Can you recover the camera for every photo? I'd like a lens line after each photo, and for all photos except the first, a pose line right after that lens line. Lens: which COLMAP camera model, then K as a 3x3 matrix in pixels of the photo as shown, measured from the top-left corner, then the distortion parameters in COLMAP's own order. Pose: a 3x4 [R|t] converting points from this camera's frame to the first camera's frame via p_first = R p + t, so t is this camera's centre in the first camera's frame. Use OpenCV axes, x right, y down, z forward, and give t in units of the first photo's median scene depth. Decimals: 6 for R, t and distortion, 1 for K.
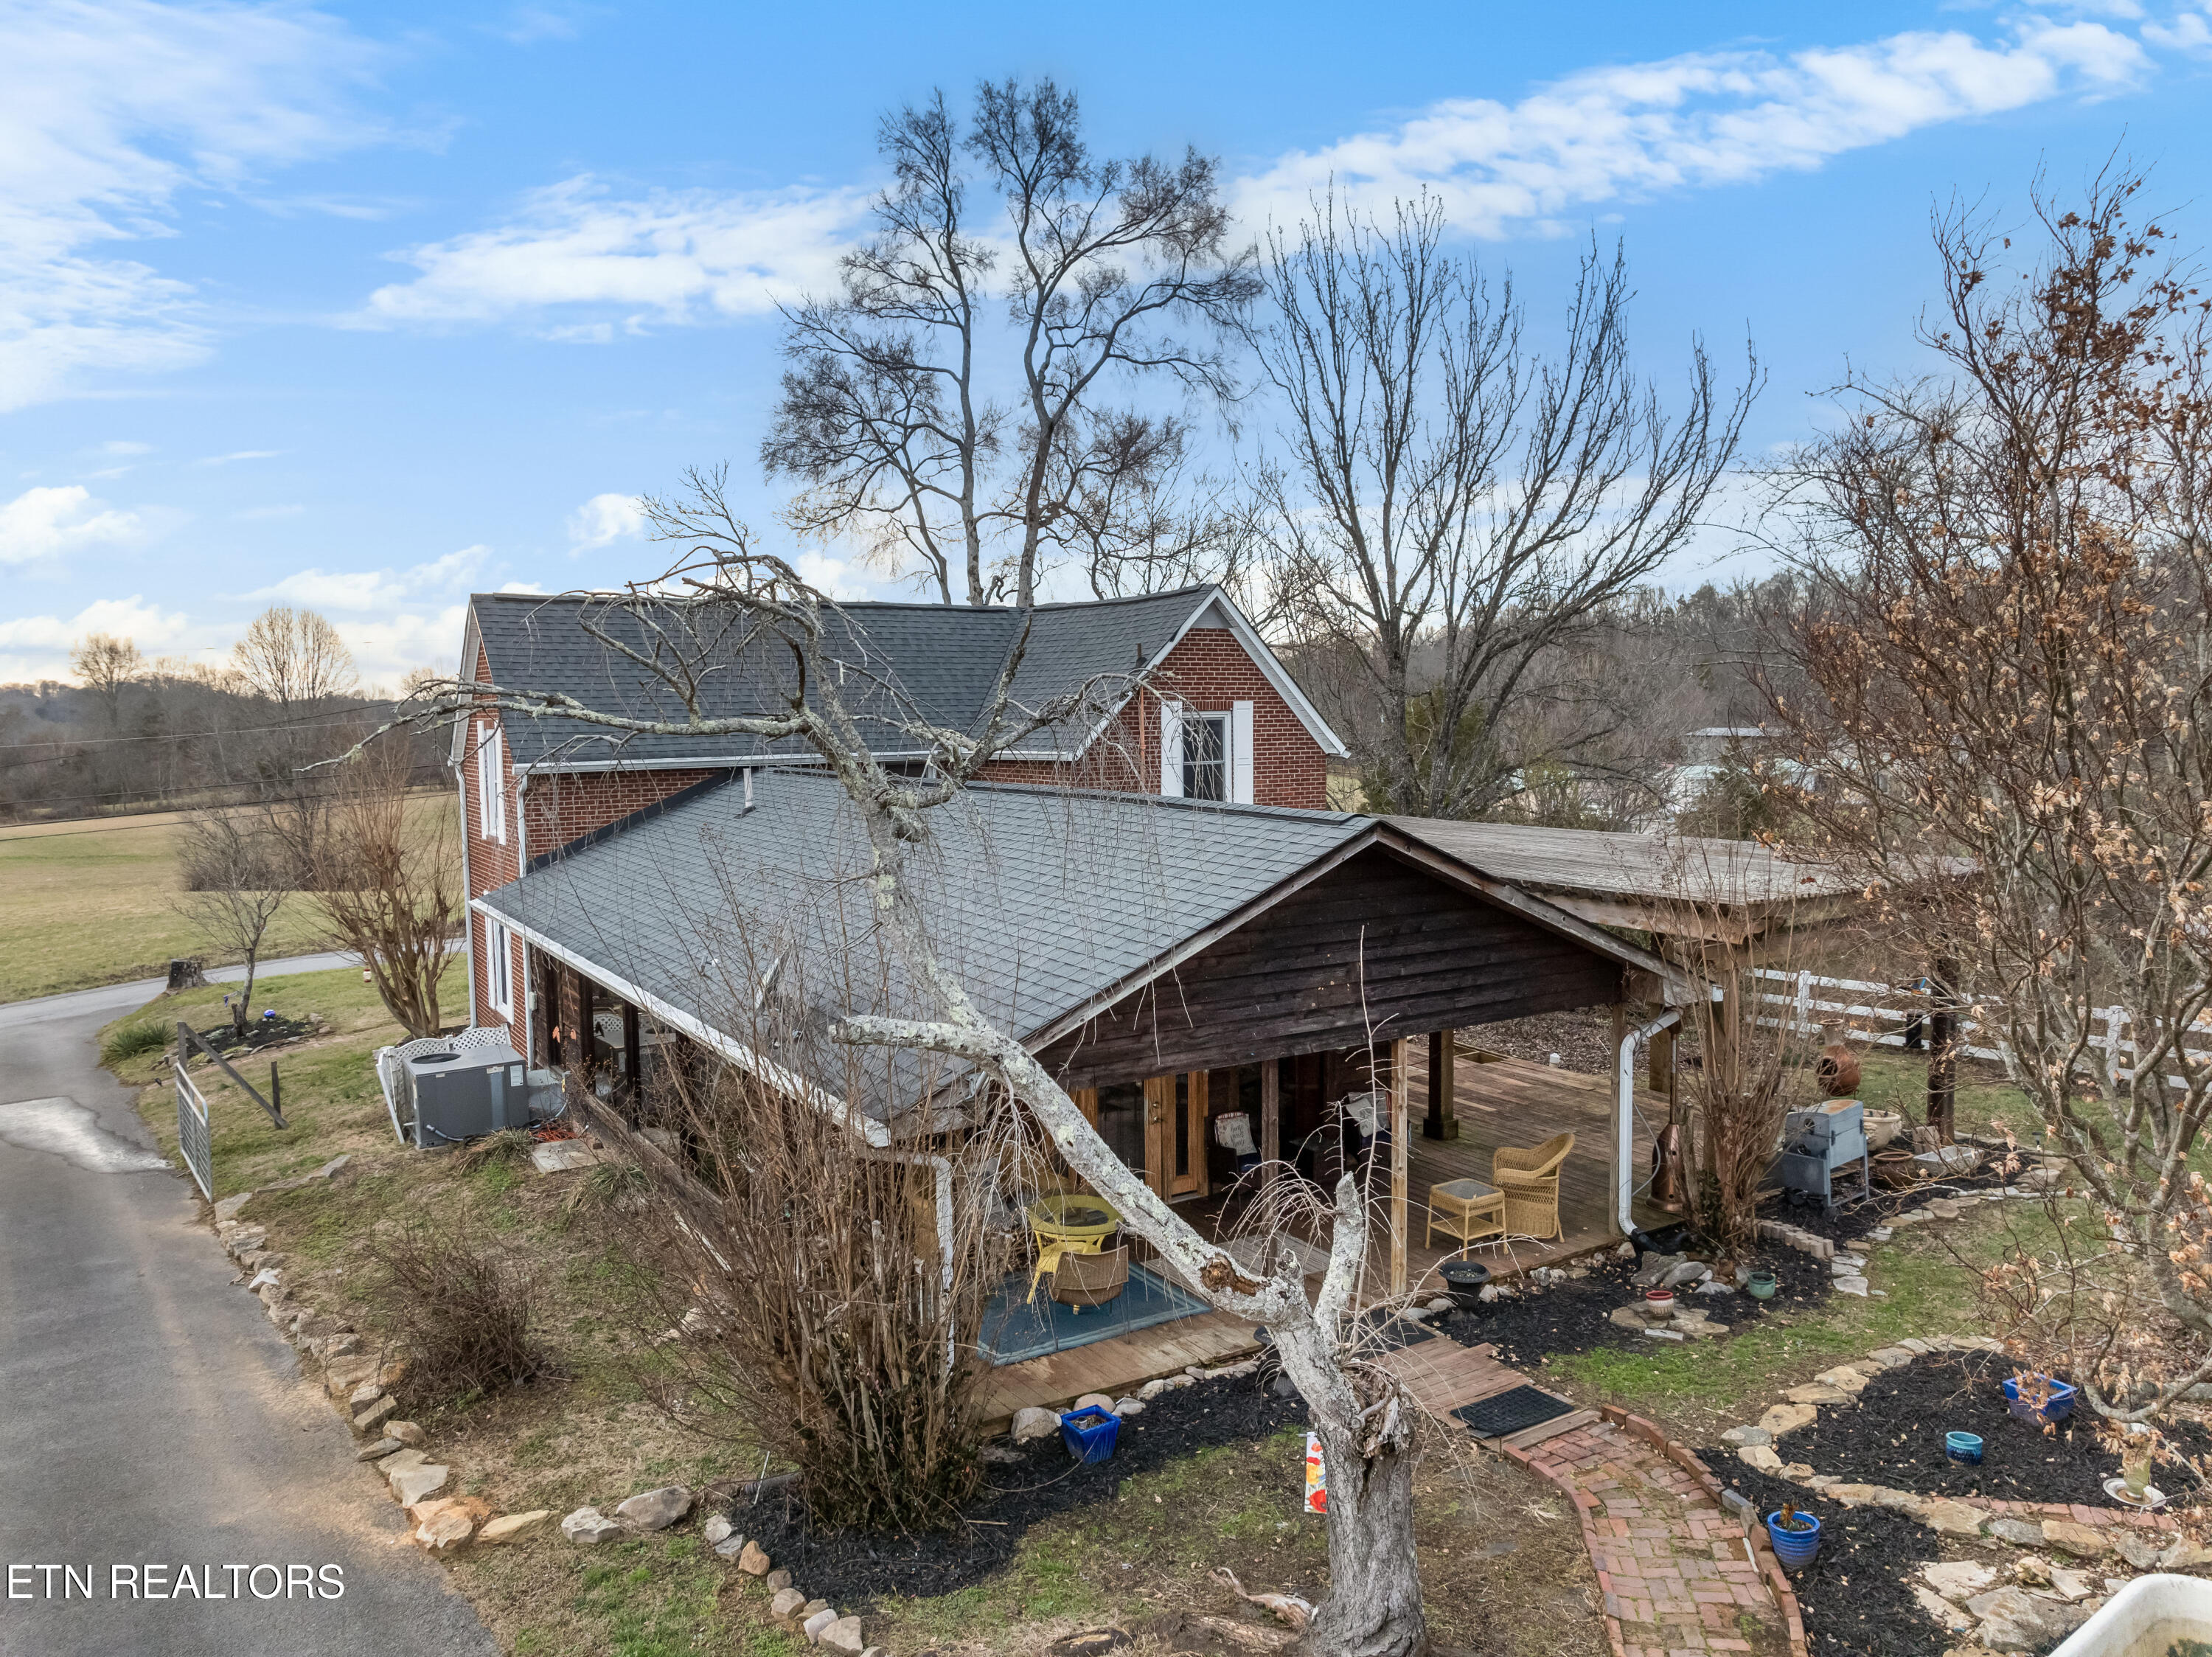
lens RADIAL K [[1555.1, 0, 1106.0], [0, 1555.1, 828.5], [0, 0, 1]] dist [-0.034081, 0.001228]
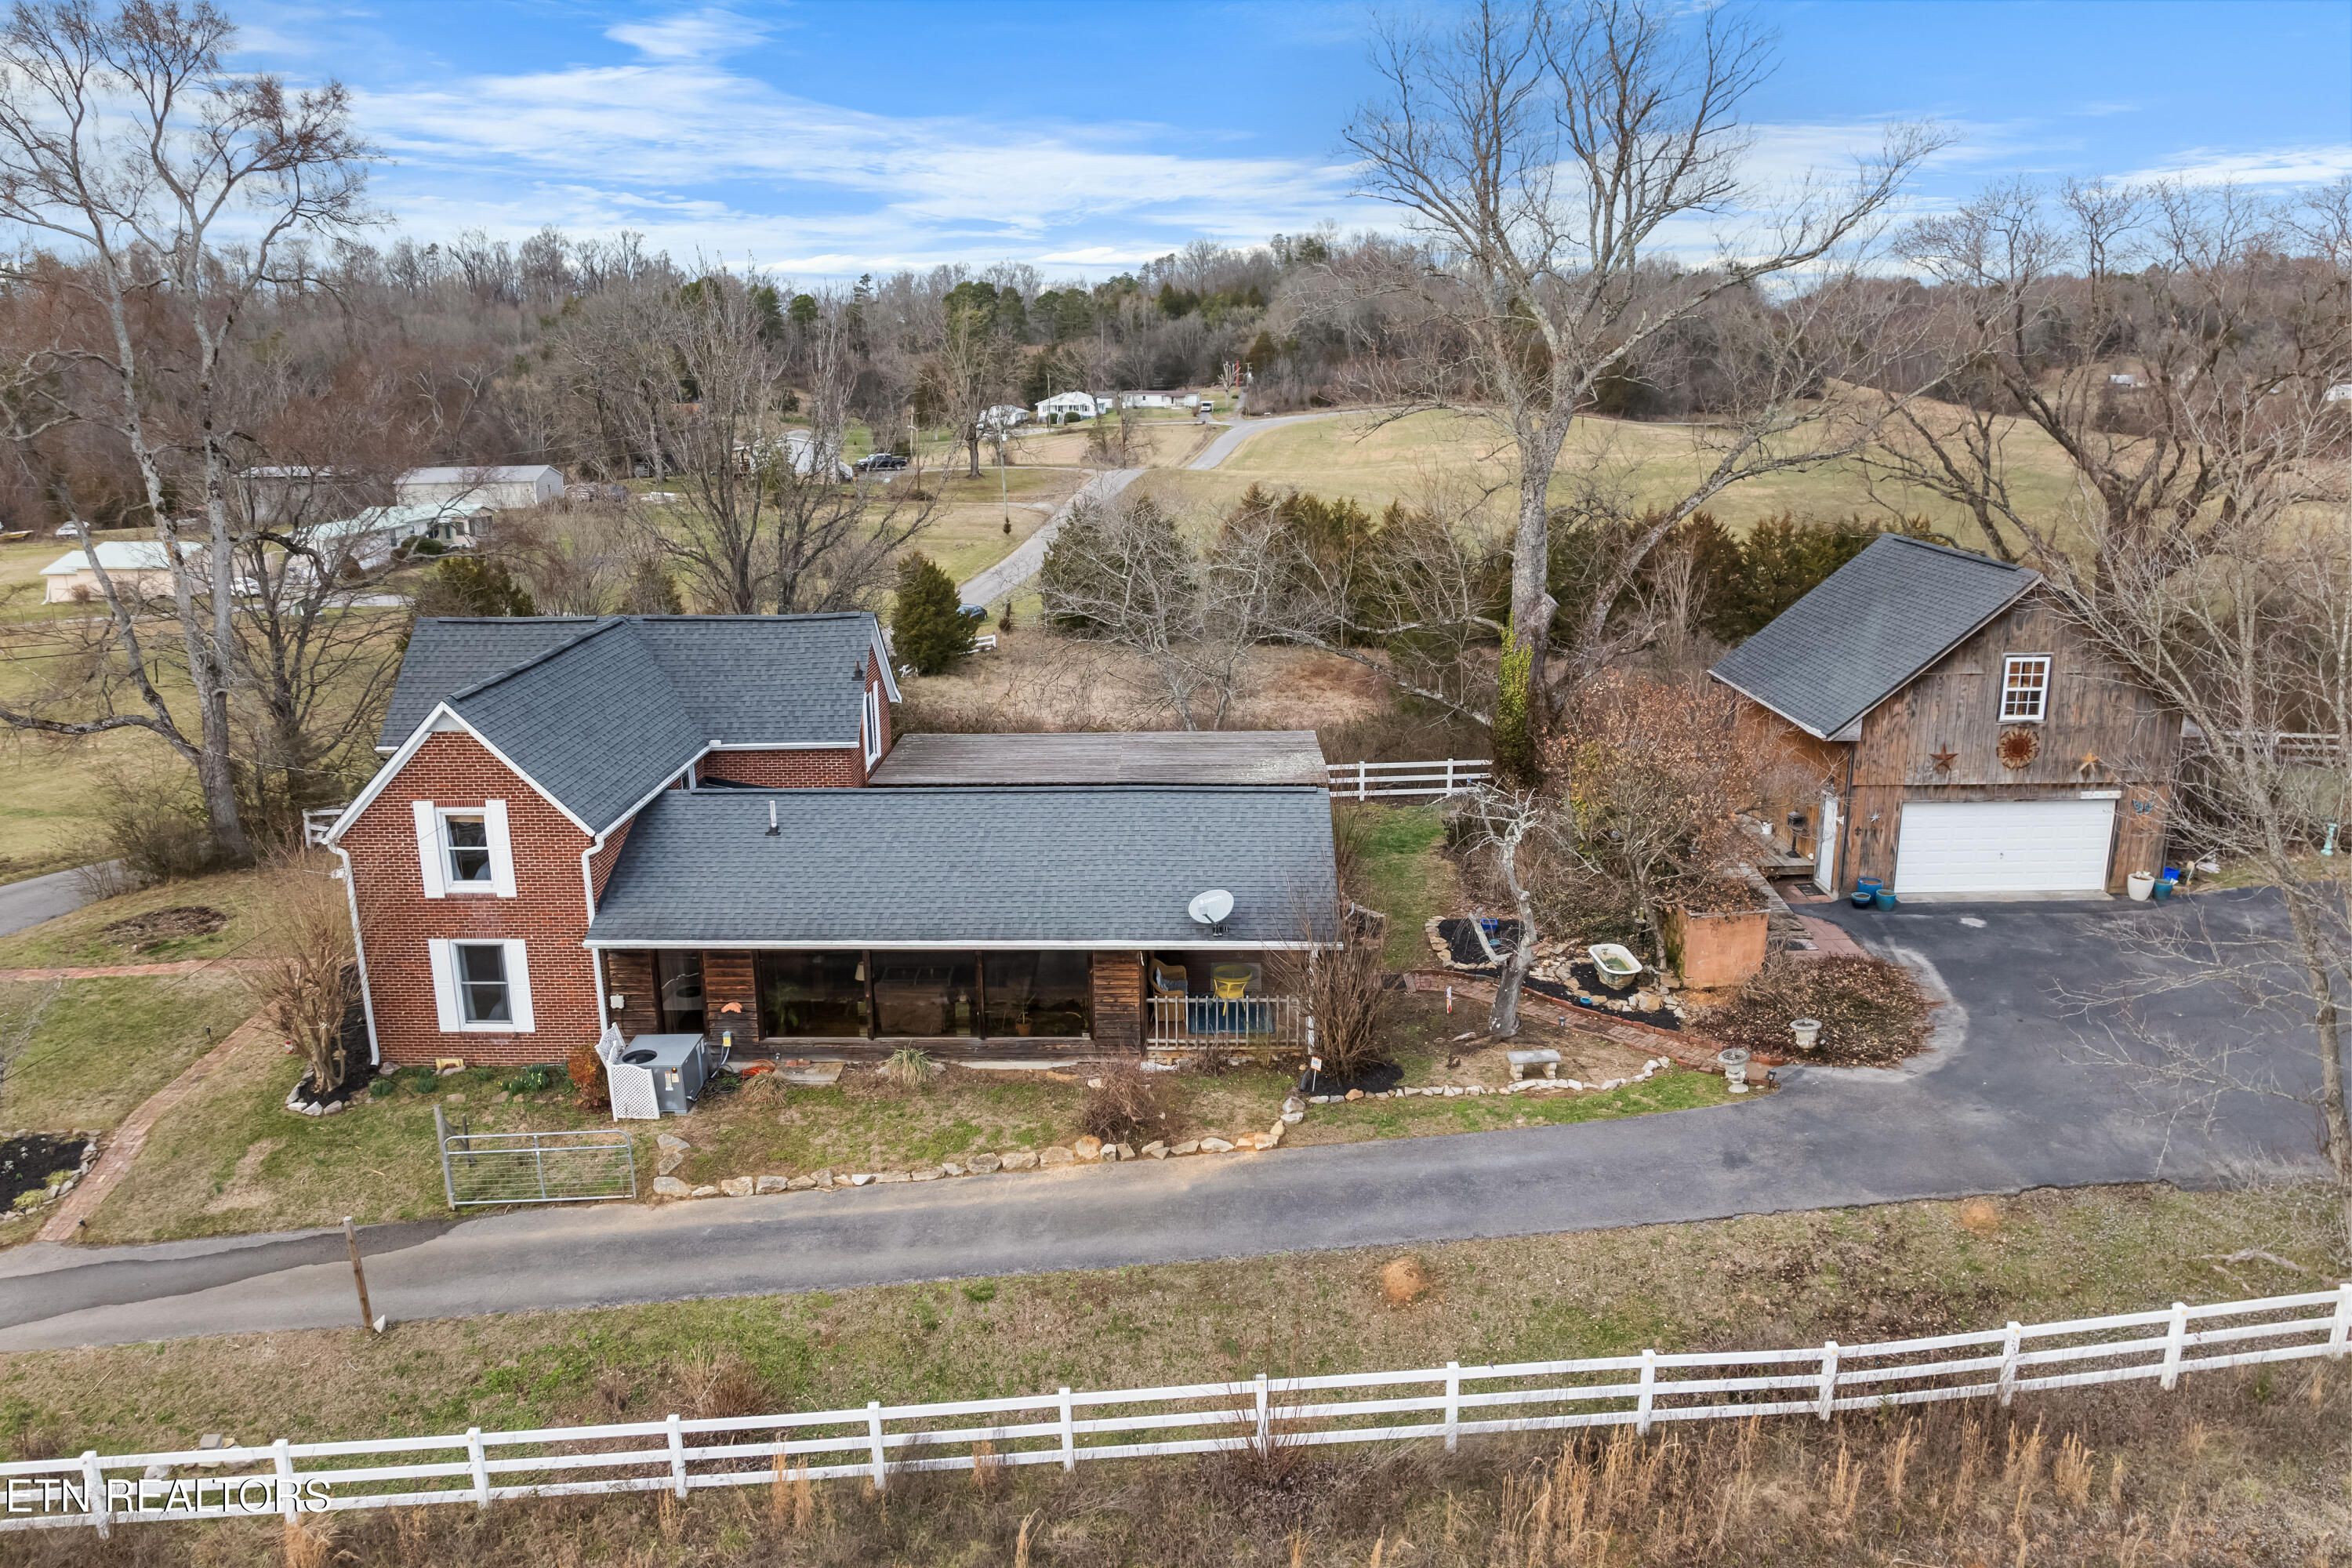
lens RADIAL K [[1652.9, 0, 1176.0], [0, 1652.9, 784.0], [0, 0, 1]] dist [-0.037576, 0.000935]
pose [[0.548507, -0.207857, 0.809899, -0.617983], [0.069635, 0.976600, 0.203479, -0.166755], [-0.833242, -0.055212, 0.550146, -0.089830]]
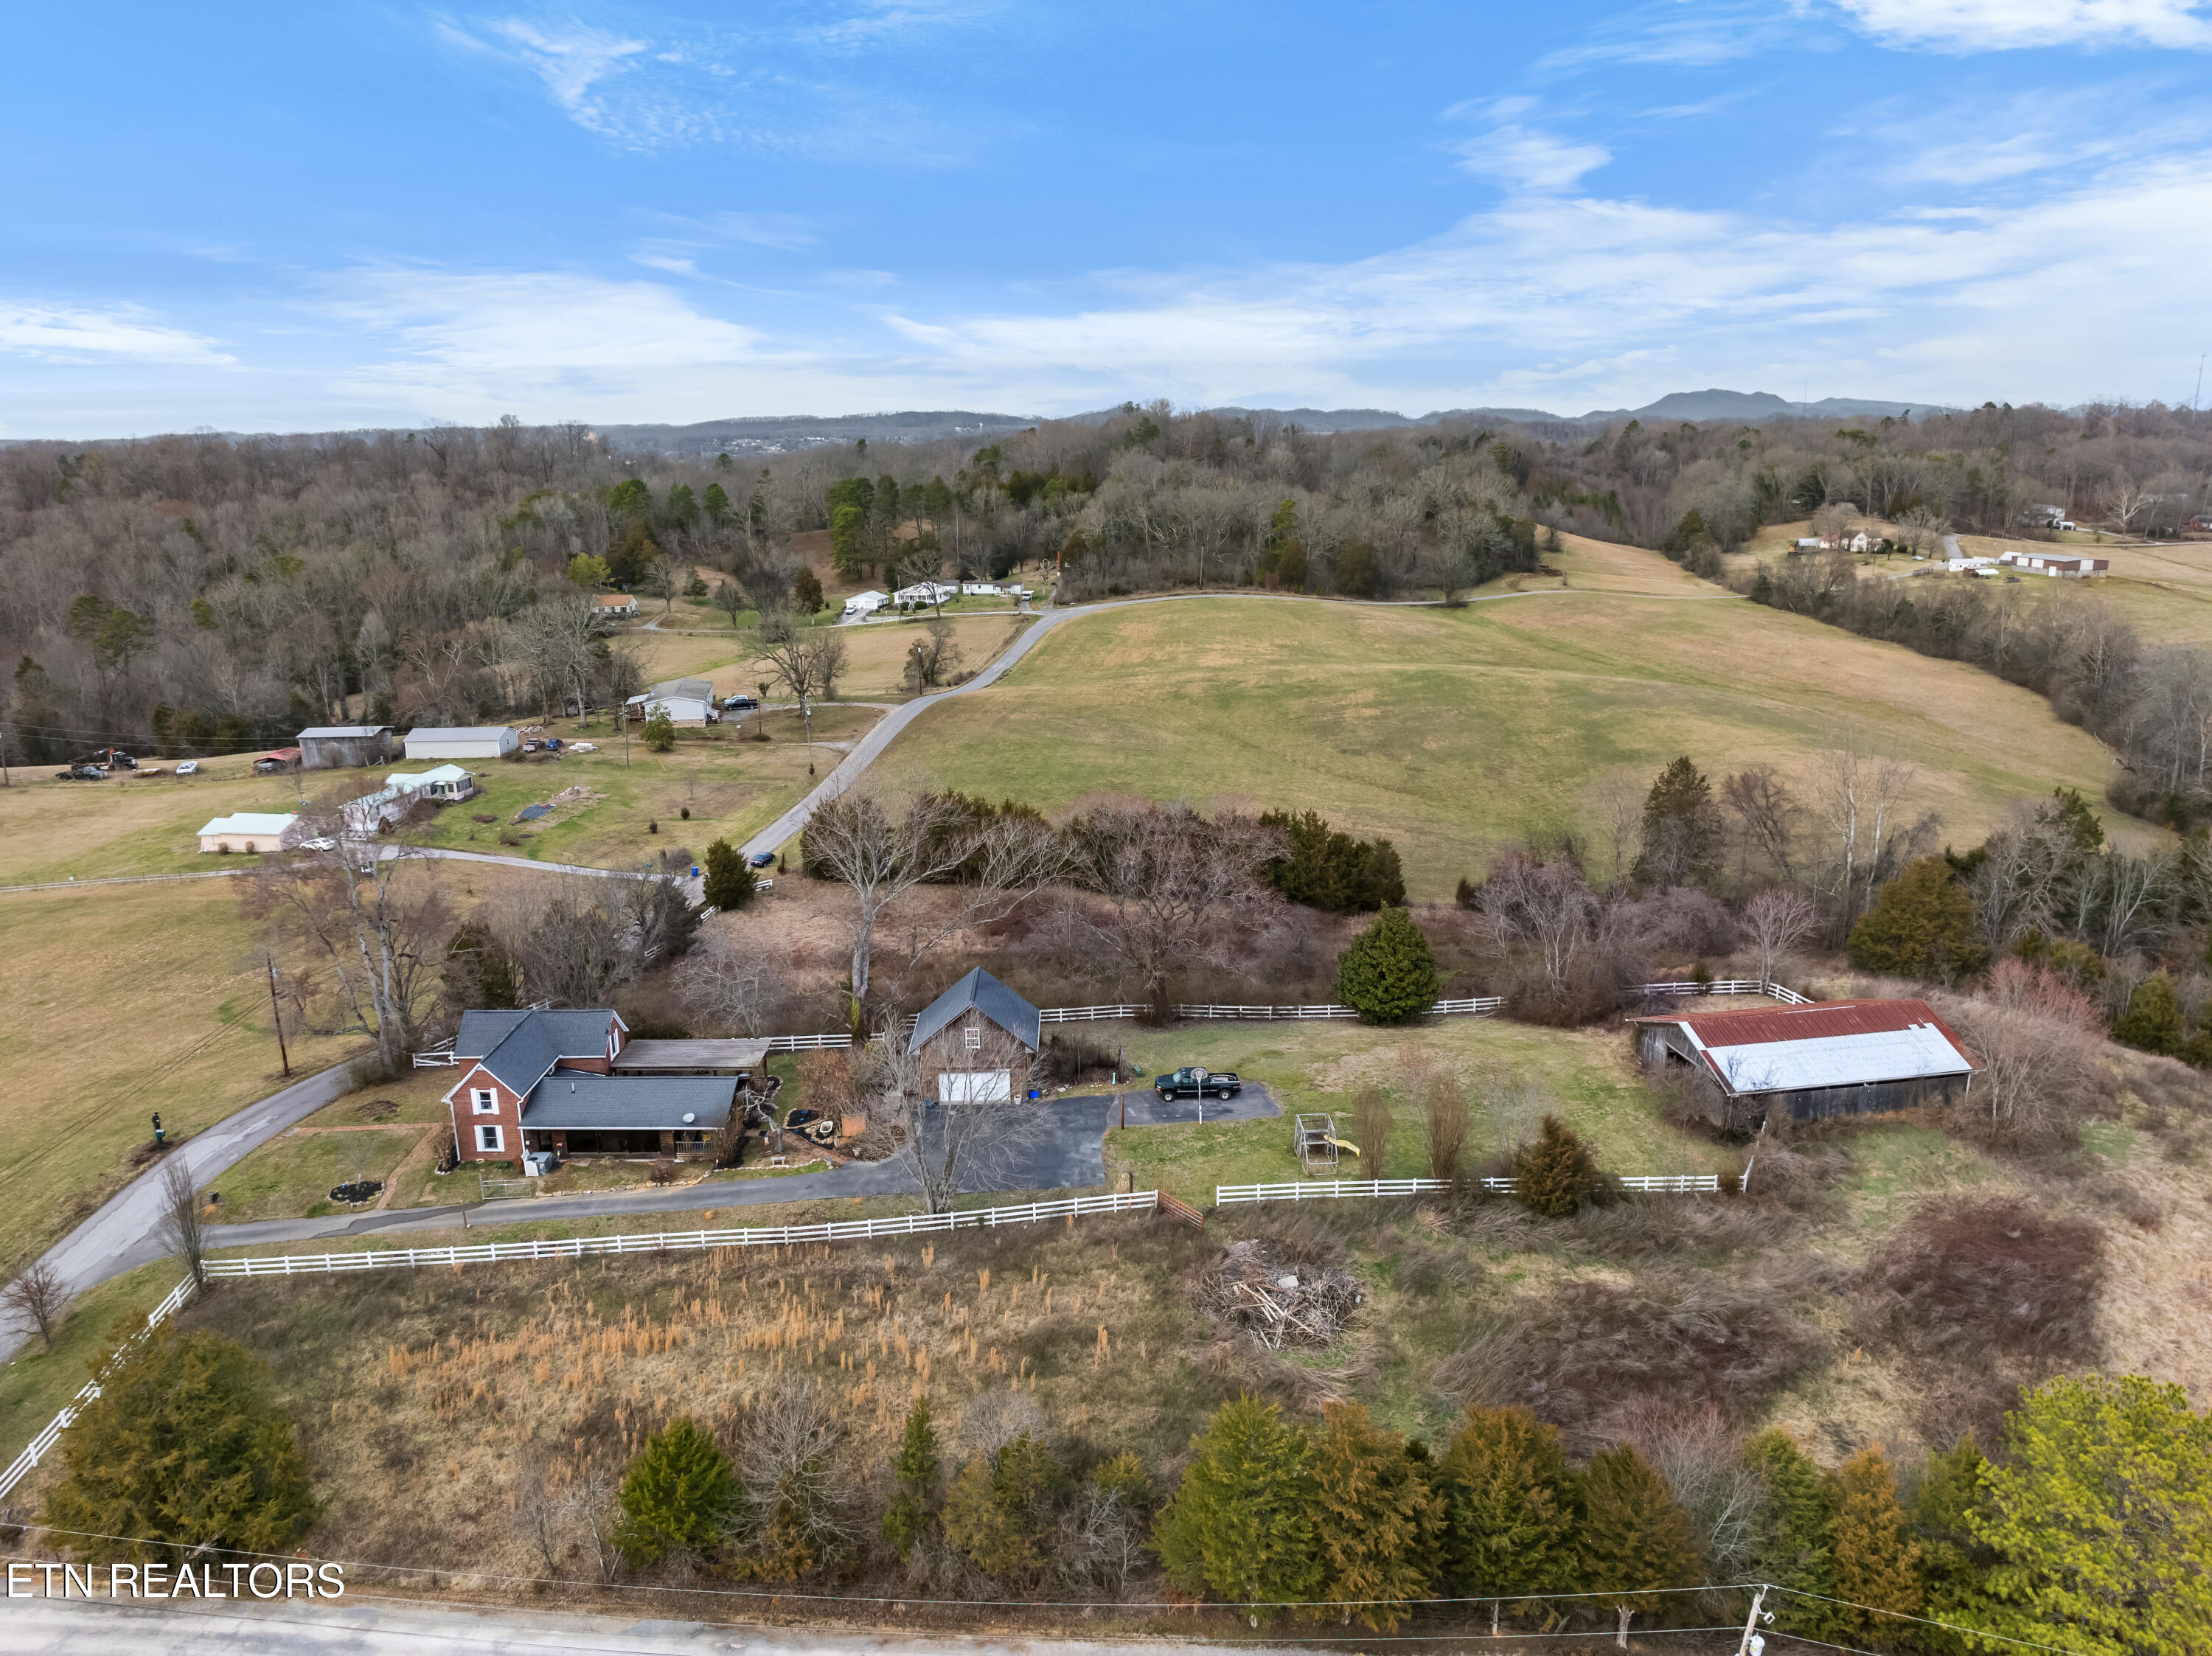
lens RADIAL K [[1555.0, 0, 1106.0], [0, 1555.0, 828.0], [0, 0, 1]] dist [-0.034081, 0.001228]
pose [[0.544669, -0.204623, 0.813305, -1.557395], [0.071521, 0.977578, 0.198055, -0.836993], [-0.835596, -0.049706, 0.547092, -1.543193]]
